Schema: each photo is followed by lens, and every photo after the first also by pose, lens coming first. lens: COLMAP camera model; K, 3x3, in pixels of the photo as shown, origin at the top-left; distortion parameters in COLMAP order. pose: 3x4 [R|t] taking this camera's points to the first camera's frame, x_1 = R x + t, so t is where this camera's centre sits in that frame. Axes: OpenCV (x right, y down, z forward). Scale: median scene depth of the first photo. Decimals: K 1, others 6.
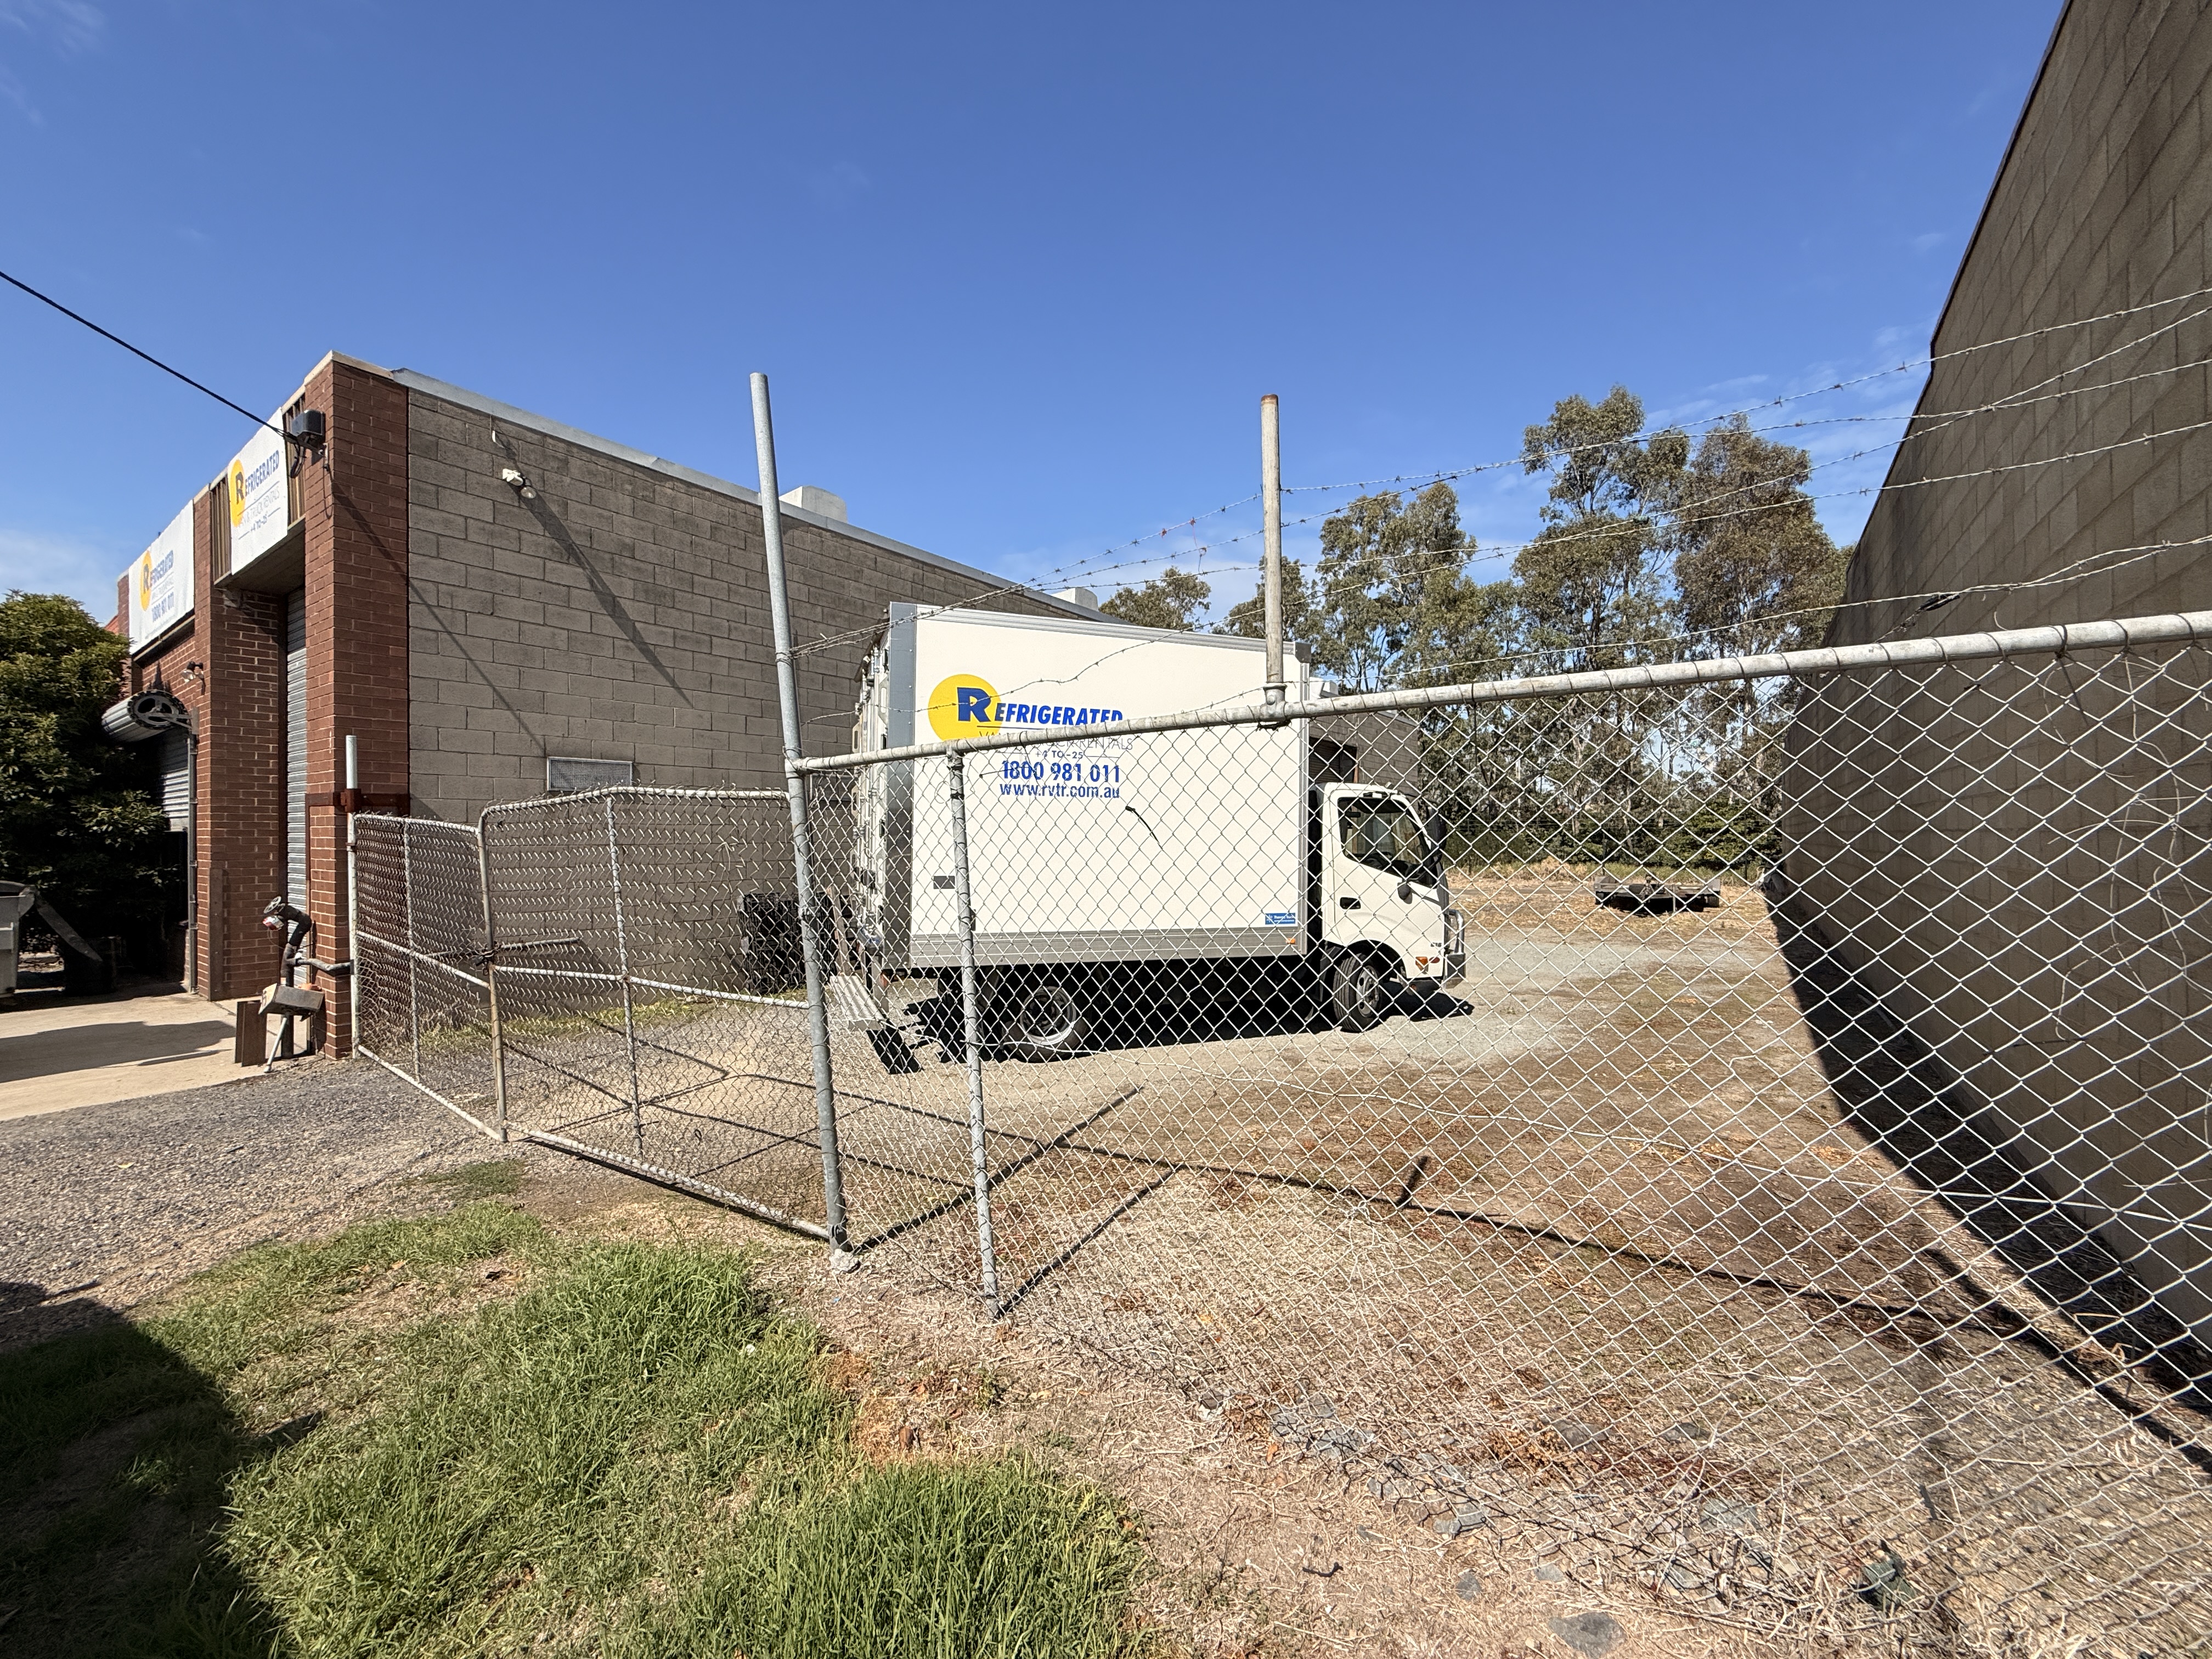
lens RADIAL K [[887.4, 0, 1106.0], [0, 887.4, 829.5], [0, 0, 1]] dist [-0.001224, -0.000067]
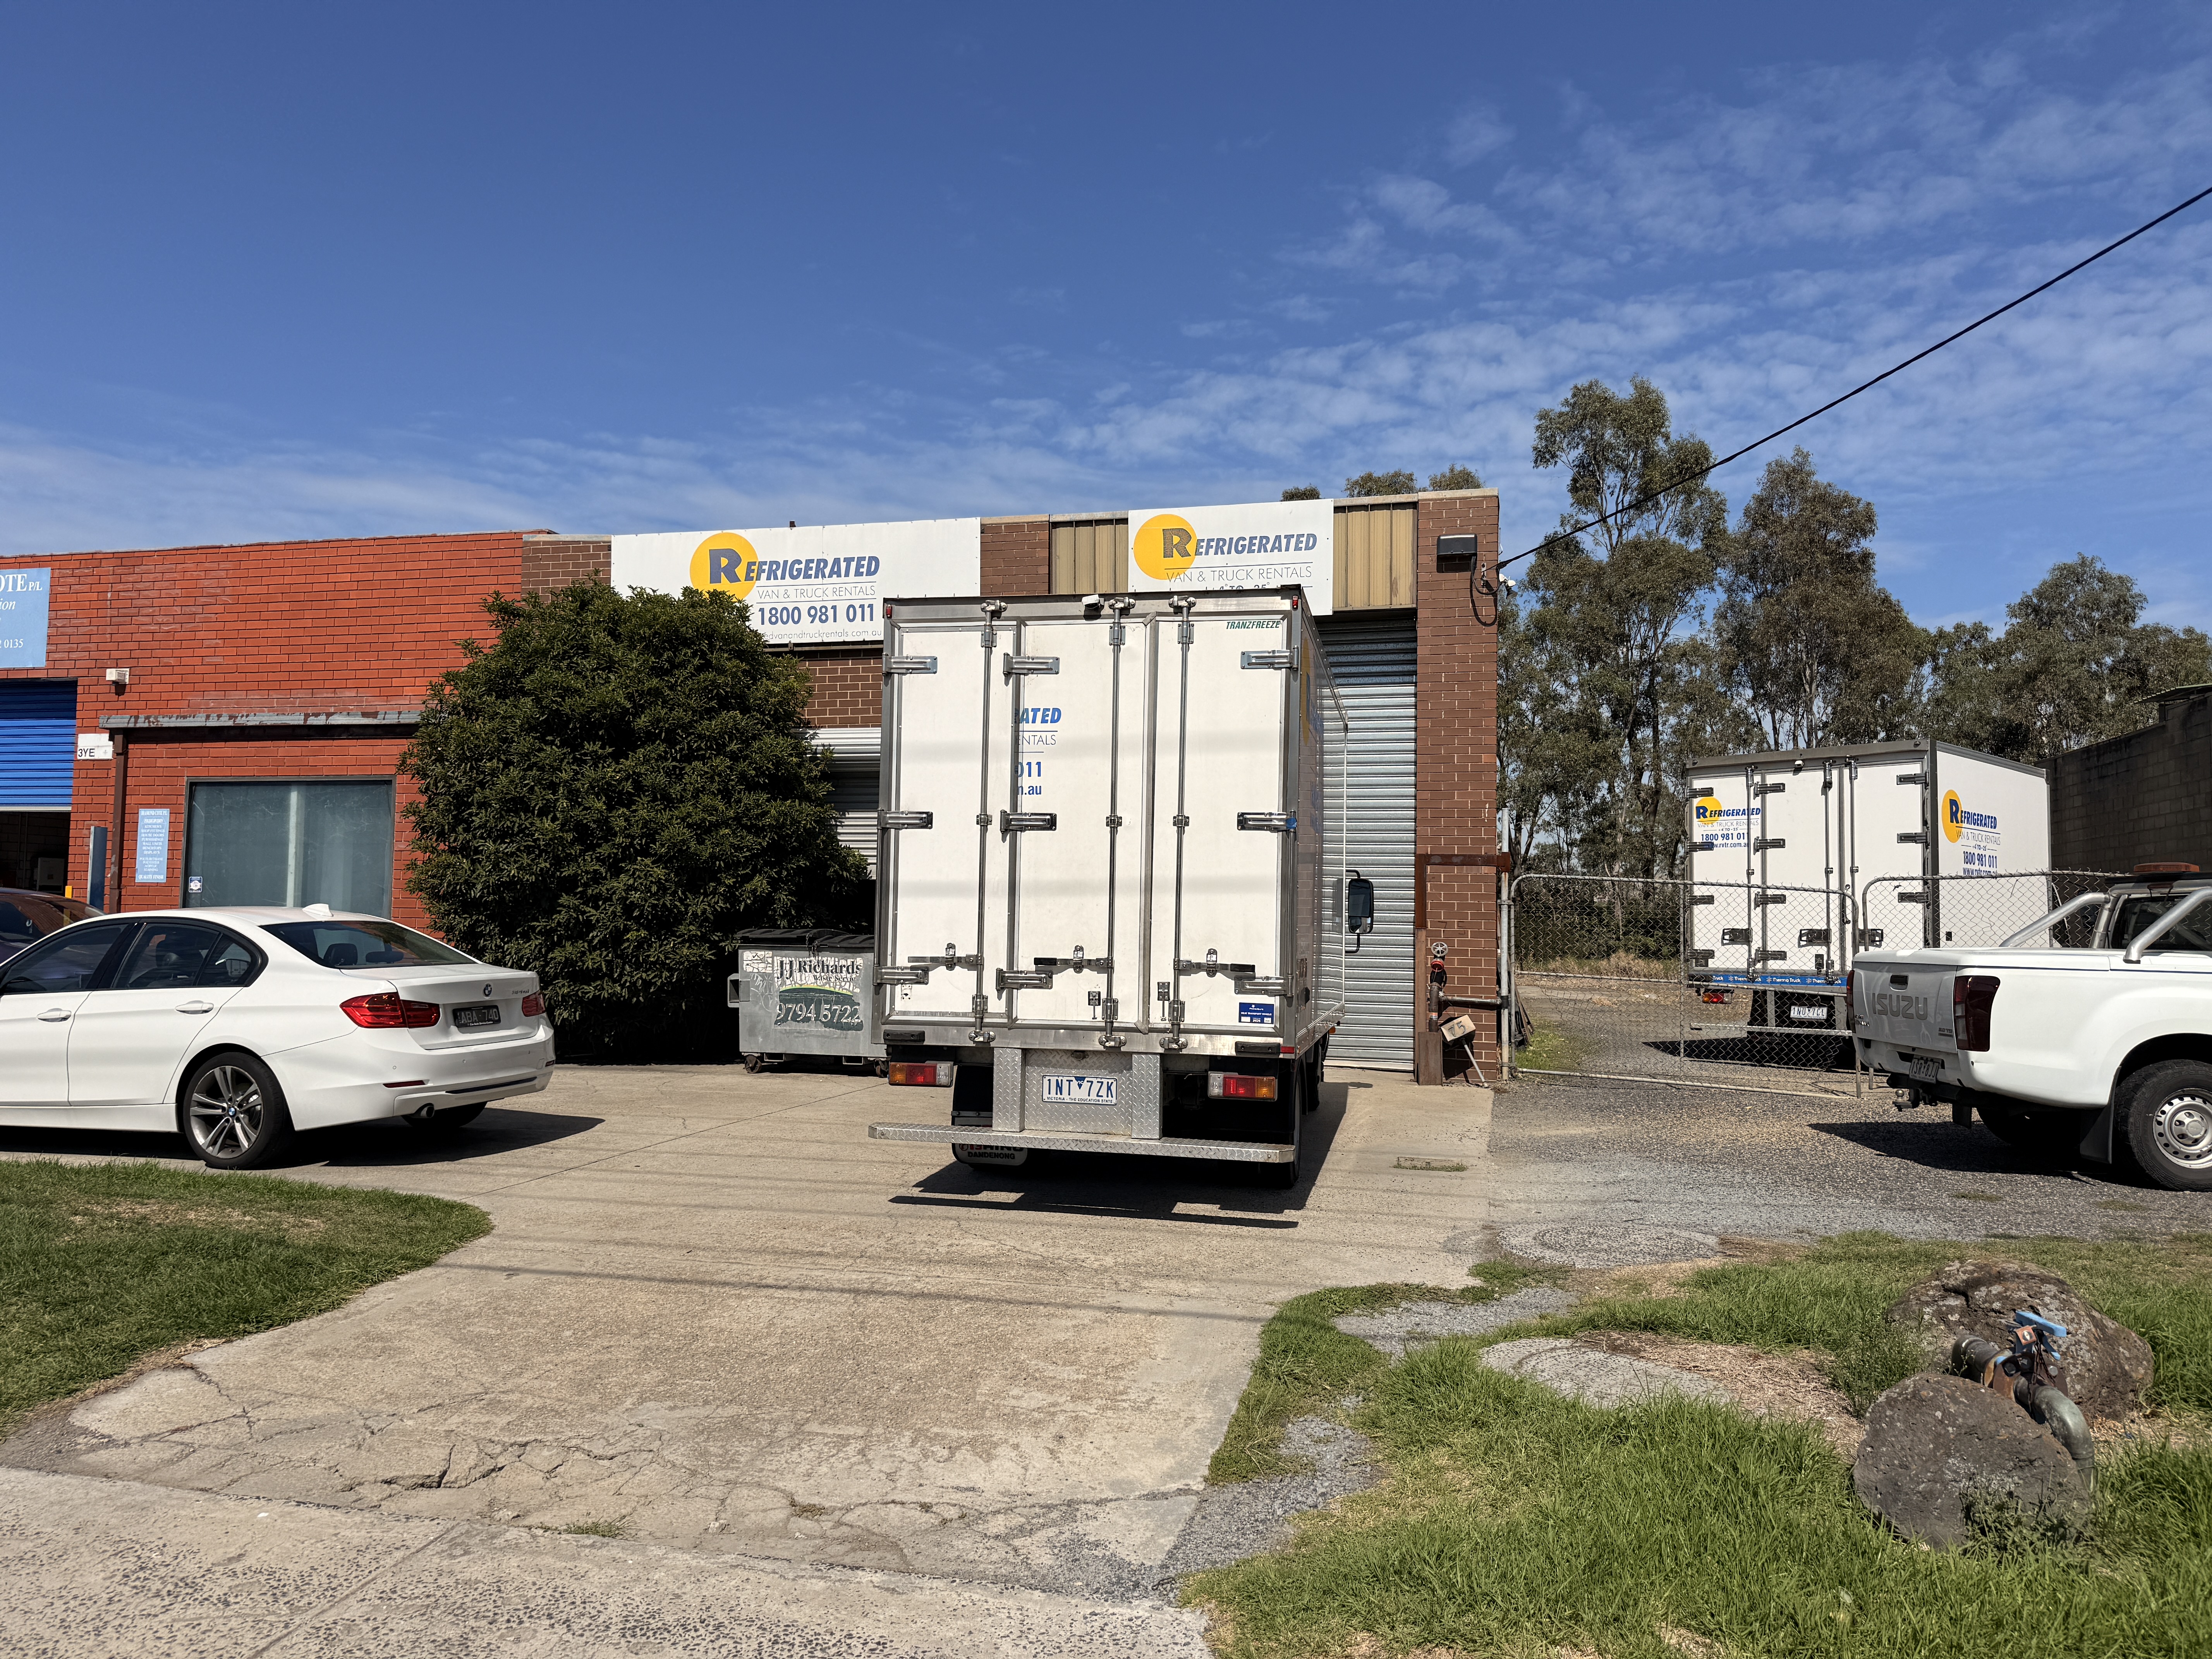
lens RADIAL K [[1525.6, 0, 1106.0], [0, 1525.6, 829.5], [0, 0, 1]] dist [0.165645, -0.348428]
pose [[0.930574, 0.042367, 0.363645, -0.463909], [-0.022955, 0.998079, -0.057540, 0.012454], [-0.365384, 0.045198, 0.929759, -0.162255]]
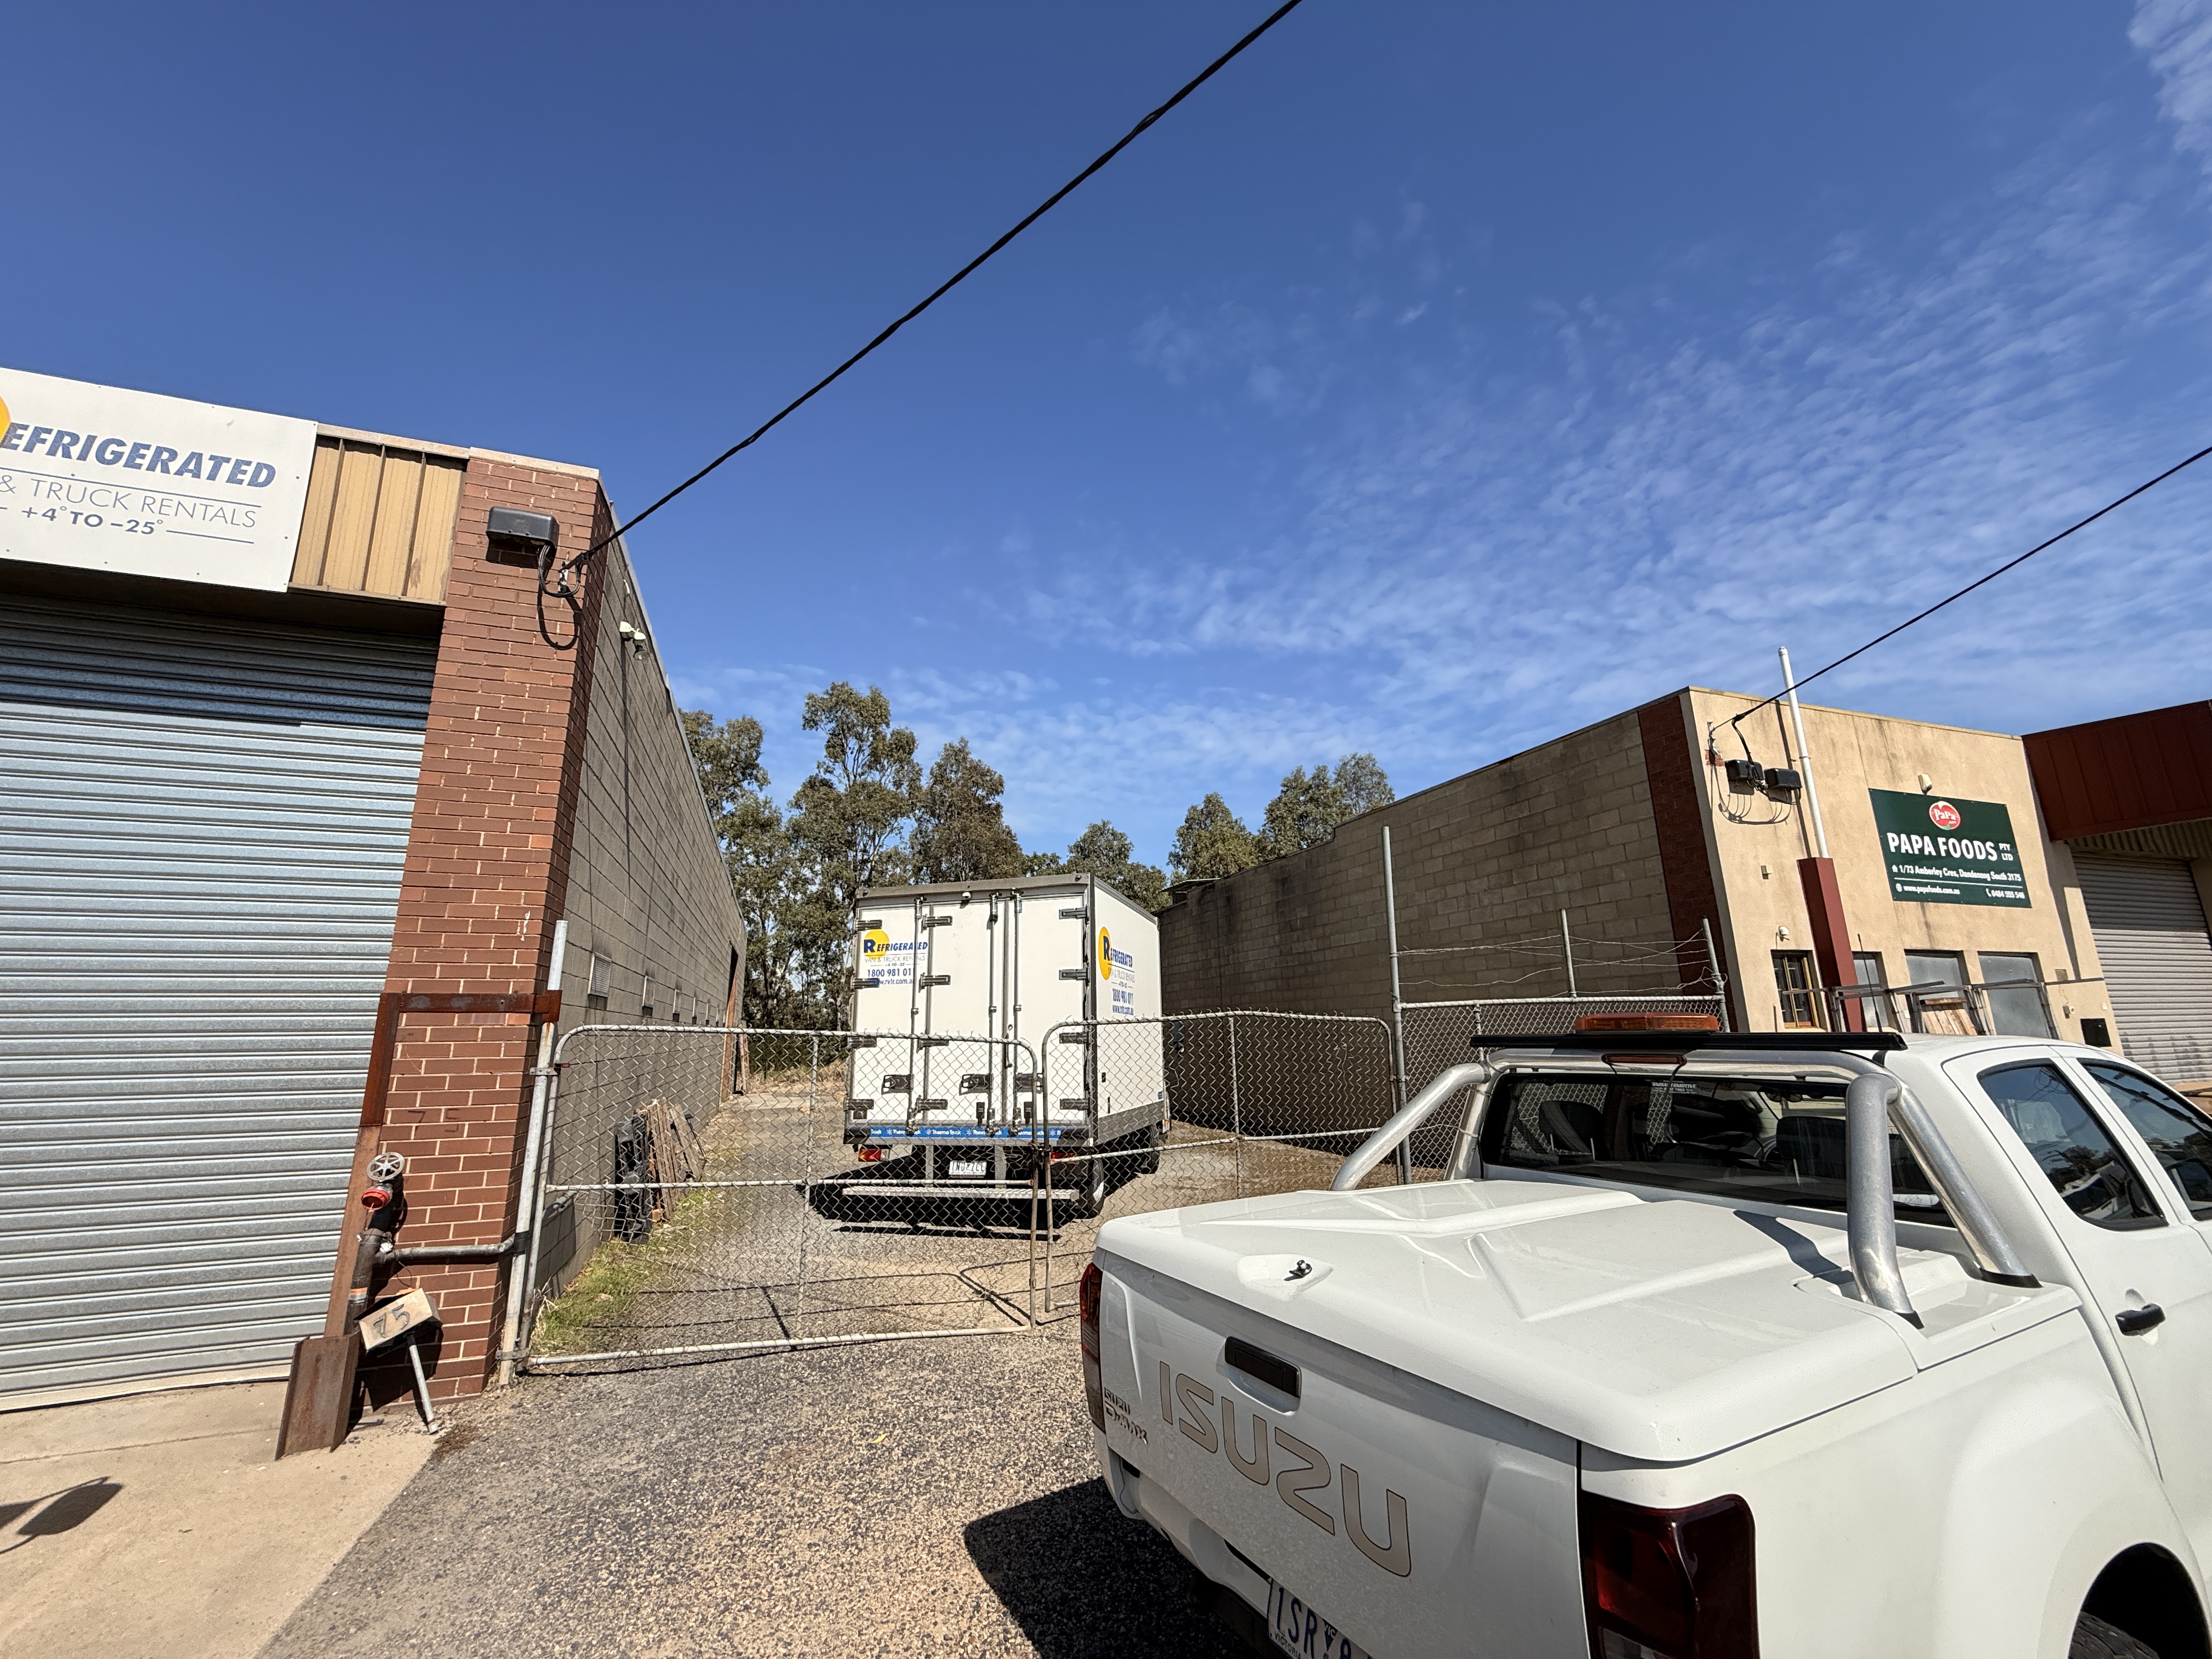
lens RADIAL K [[879.5, 0, 1098.0], [0, 879.5, 830.7], [0, 0, 1]] dist [0.000014, 0.000136]
pose [[0.577722, 0.180692, 0.795982, -0.265264], [0.004499, 0.974470, -0.224475, -0.001529], [-0.816221, 0.133265, 0.562159, 0.038513]]
